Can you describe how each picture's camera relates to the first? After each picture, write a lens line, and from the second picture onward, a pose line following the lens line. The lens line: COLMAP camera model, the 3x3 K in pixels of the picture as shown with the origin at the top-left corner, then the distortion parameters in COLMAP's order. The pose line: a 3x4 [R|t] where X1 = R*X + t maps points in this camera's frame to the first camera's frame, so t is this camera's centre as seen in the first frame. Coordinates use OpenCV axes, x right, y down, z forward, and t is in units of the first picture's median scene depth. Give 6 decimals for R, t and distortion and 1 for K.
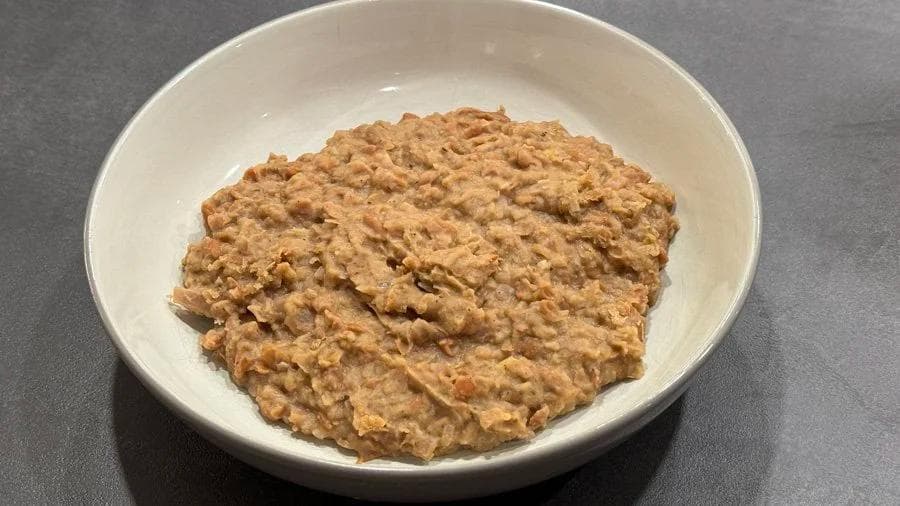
lens RADIAL K [[1342.6, 0, 450.0], [0, 1342.6, 253.0], [0, 0, 1]] dist [0.107083, 0.002243]
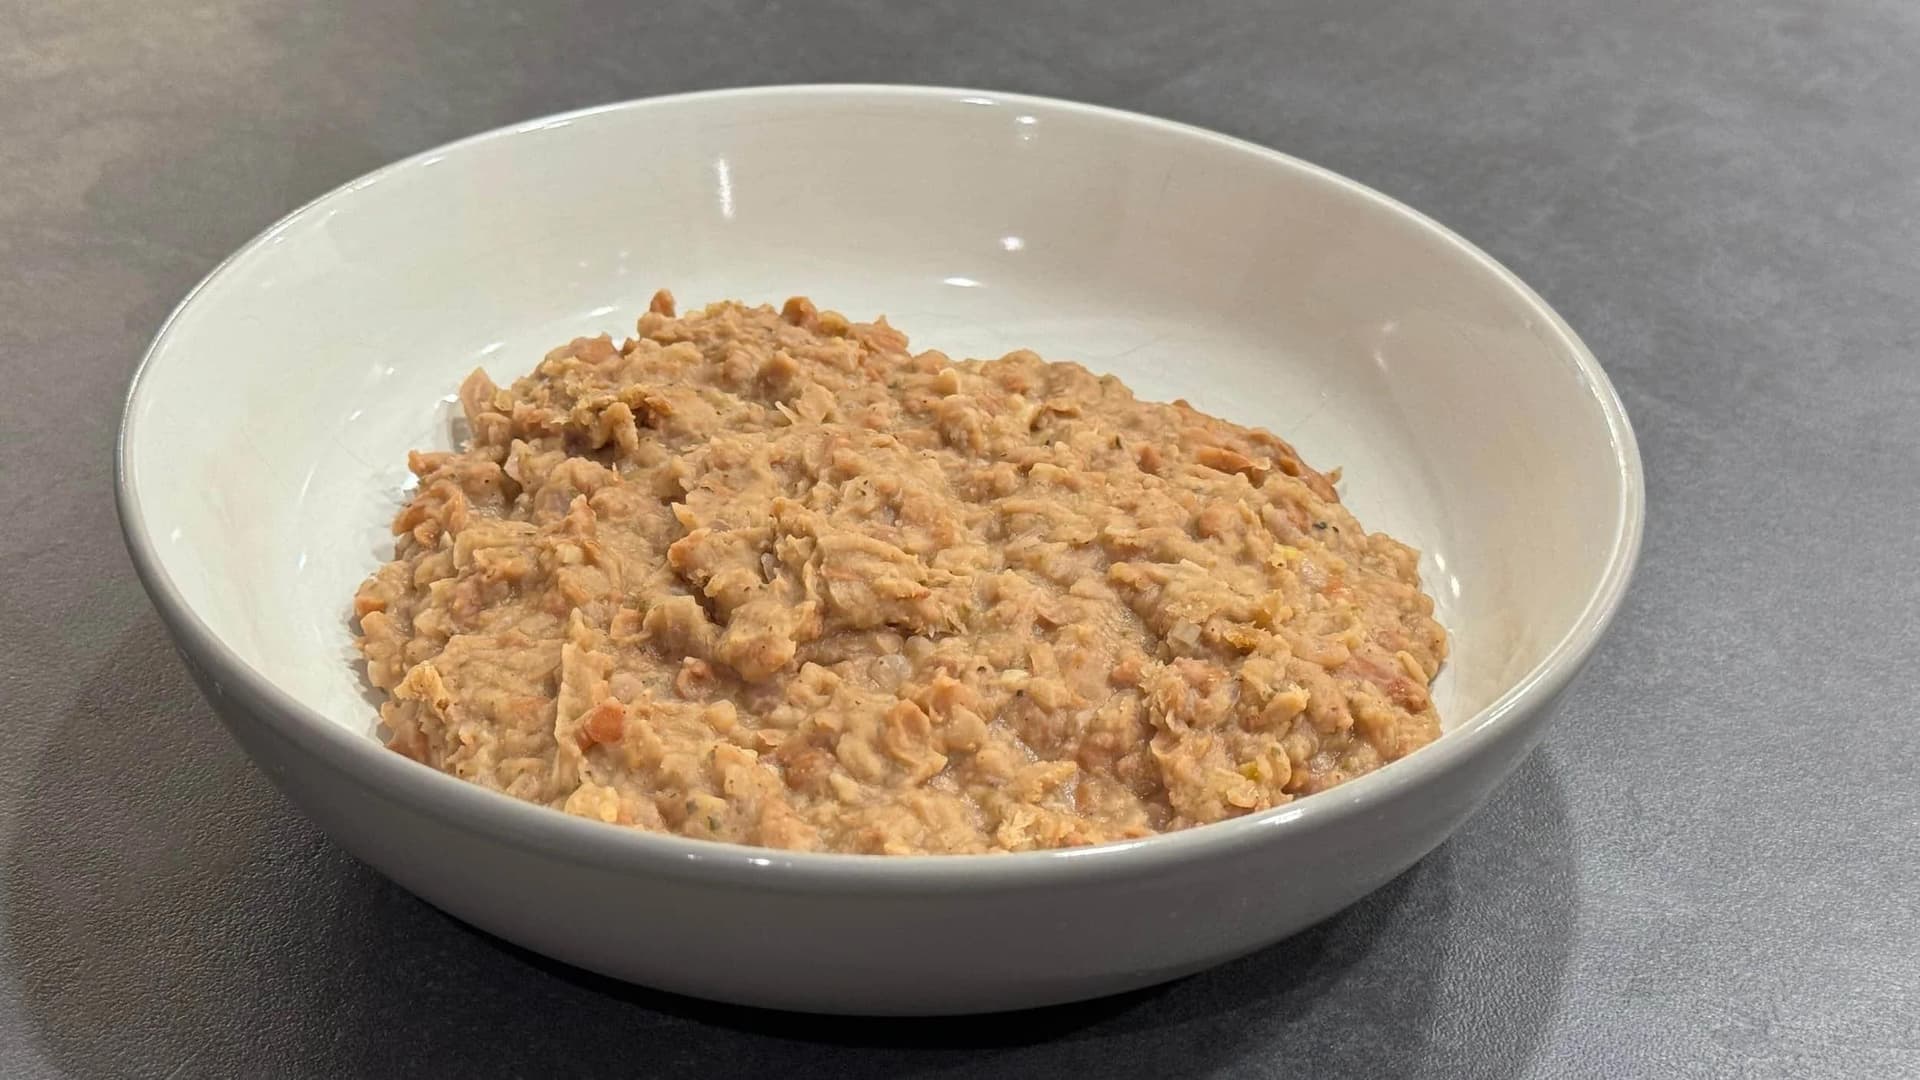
lens RADIAL K [[2864.2, 0, 960.0], [0, 2864.2, 540.0], [0, 0, 1]] dist [0.107083, 0.002243]
pose [[0.686745, 0.450335, -0.570596, 0.555592], [-0.578801, 0.813648, -0.054460, 0.032578], [0.439739, 0.367662, 0.819423, 0.241832]]
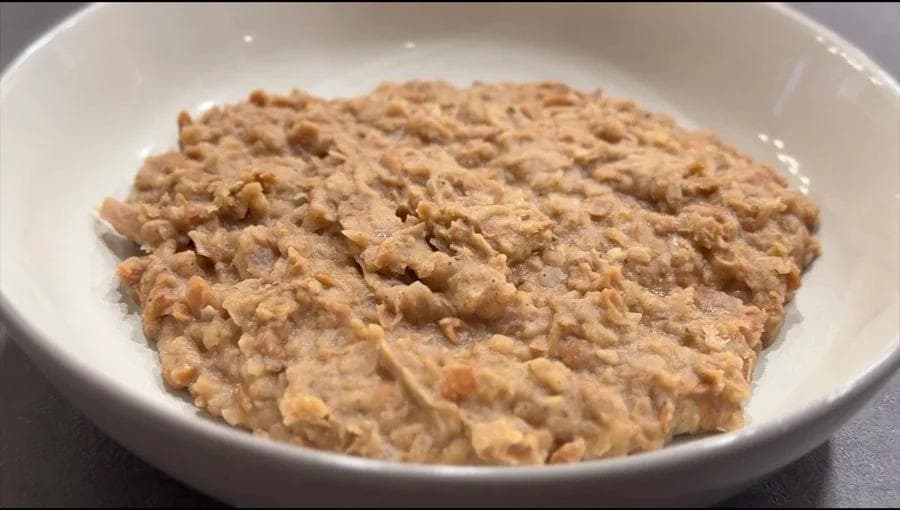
lens RADIAL K [[1118.4, 0, 450.0], [0, 1118.4, 255.0], [0, 0, 1]] dist [0.141741, -0.005265]
pose [[0.977515, 0.176431, -0.115486, 0.053416], [-0.193332, 0.968524, -0.156792, 0.117212], [0.084188, 0.175594, 0.980856, 0.431191]]
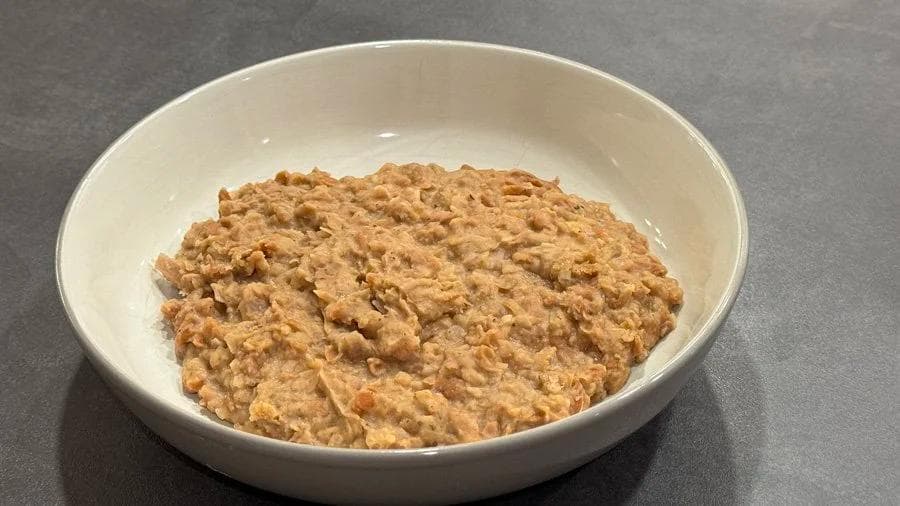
lens RADIAL K [[1571.9, 0, 450.0], [0, 1571.9, 253.0], [0, 0, 1]] dist [0.131769, -0.003313]
pose [[0.931409, 0.232328, -0.280180, 0.333712], [-0.273220, 0.954873, -0.116480, 0.105138], [0.240475, 0.185041, 0.952854, -0.073580]]
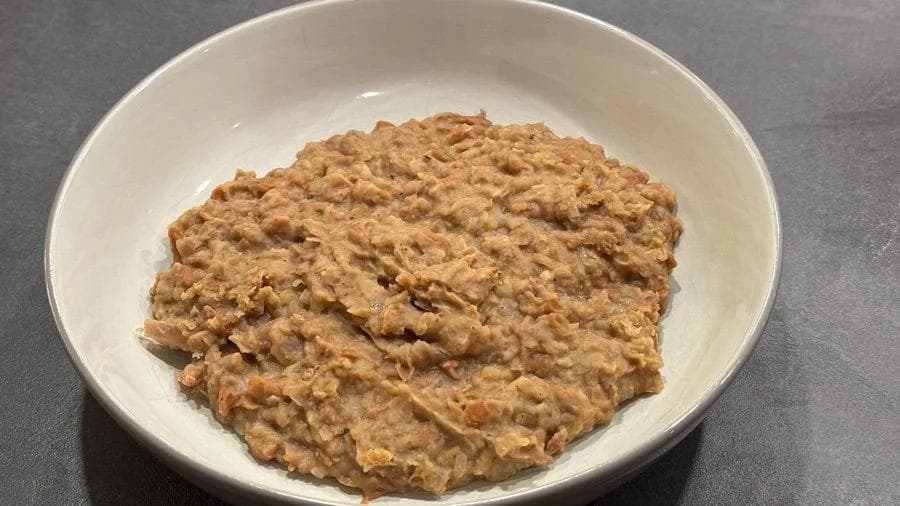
lens RADIAL K [[1342.6, 0, 450.0], [0, 1342.6, 253.0], [0, 0, 1]] dist [0.107083, 0.002243]
pose [[0.996718, -0.046886, 0.065998, -0.058032], [0.047733, 0.998796, -0.011315, 0.000473], [-0.065388, 0.014428, 0.997756, 0.076394]]
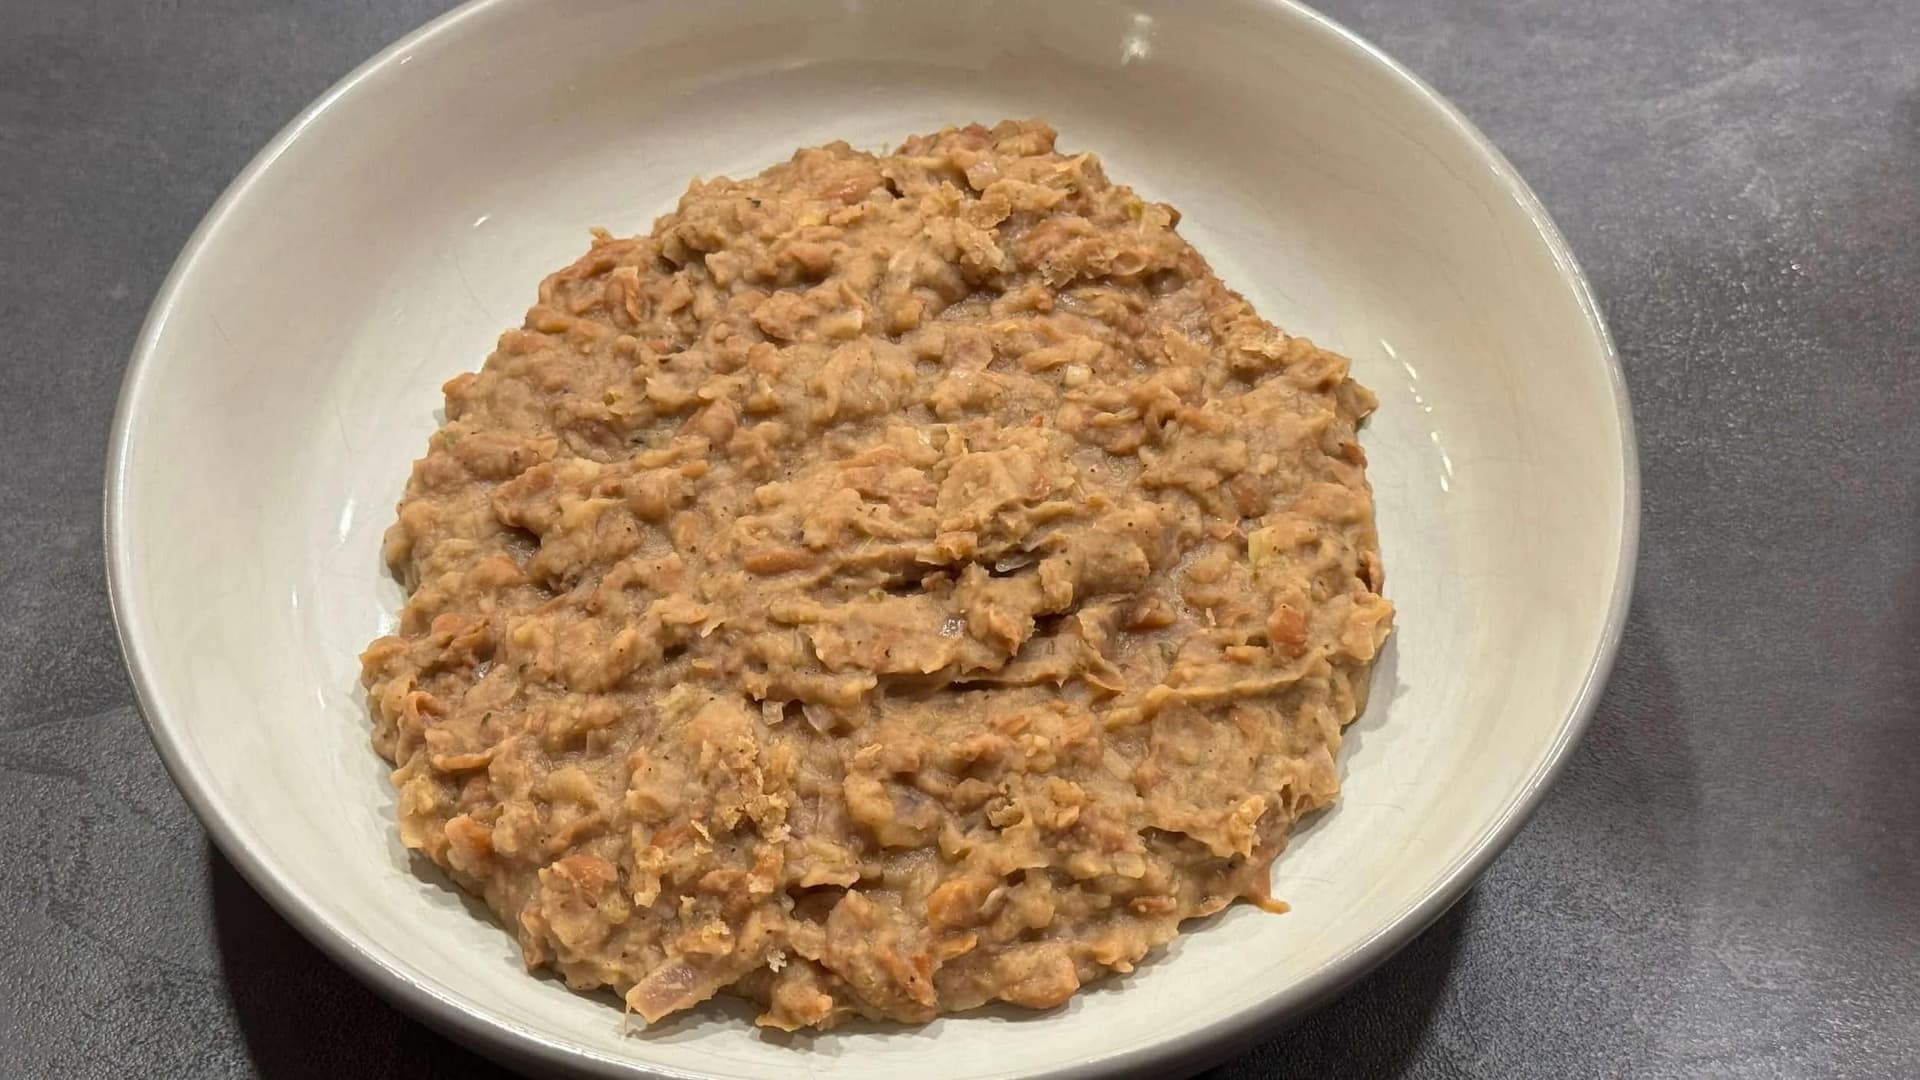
lens RADIAL K [[2864.2, 0, 960.0], [0, 2864.2, 540.0], [0, 0, 1]] dist [0.107083, 0.002243]
pose [[0.530664, -0.658375, 0.533796, -0.529353], [0.611879, 0.733377, 0.296246, -0.273174], [-0.586515, 0.169411, 0.792023, 0.241856]]
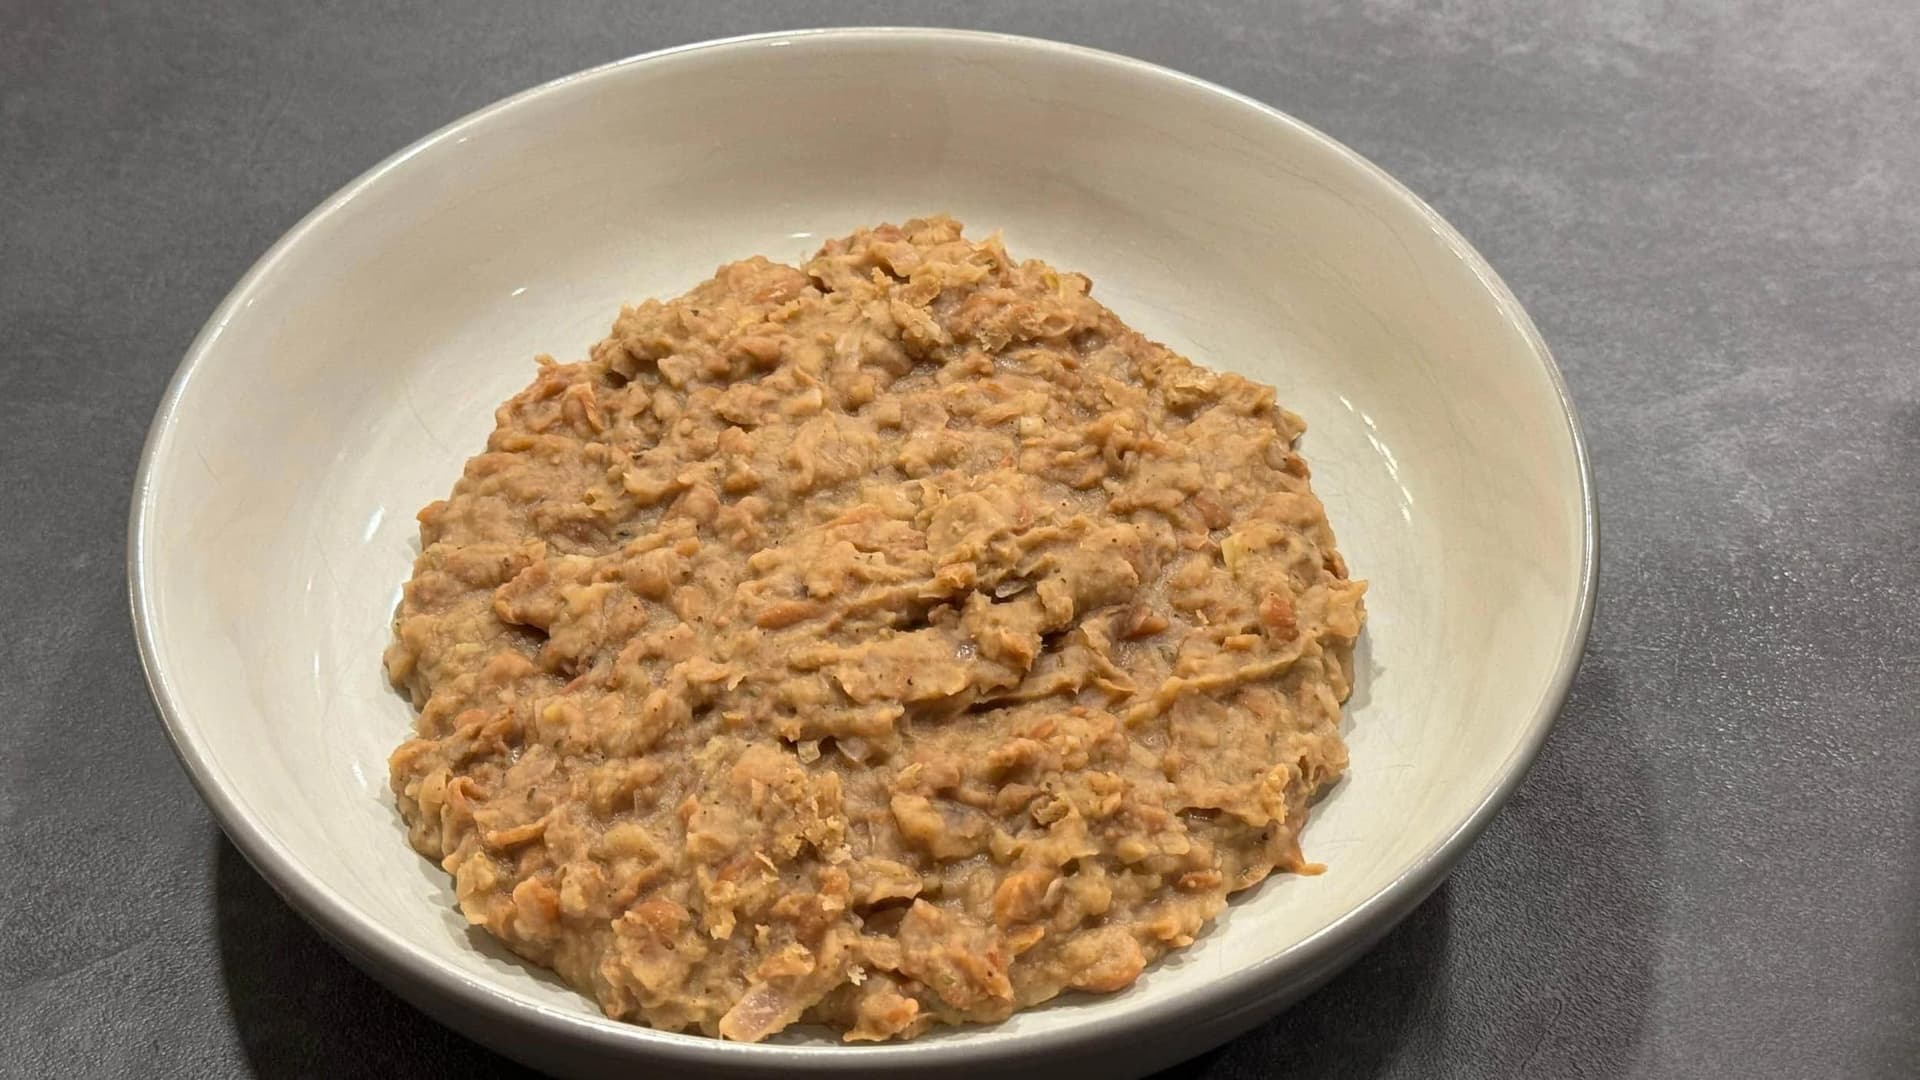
lens RADIAL K [[2892.7, 0, 960.0], [0, 2892.7, 540.0], [0, 0, 1]] dist [0.108415, -0.005149]
pose [[0.380868, -0.641597, 0.665802, -0.682614], [0.671510, 0.686938, 0.277832, -0.277938], [-0.635621, 0.341275, 0.692472, 0.295179]]
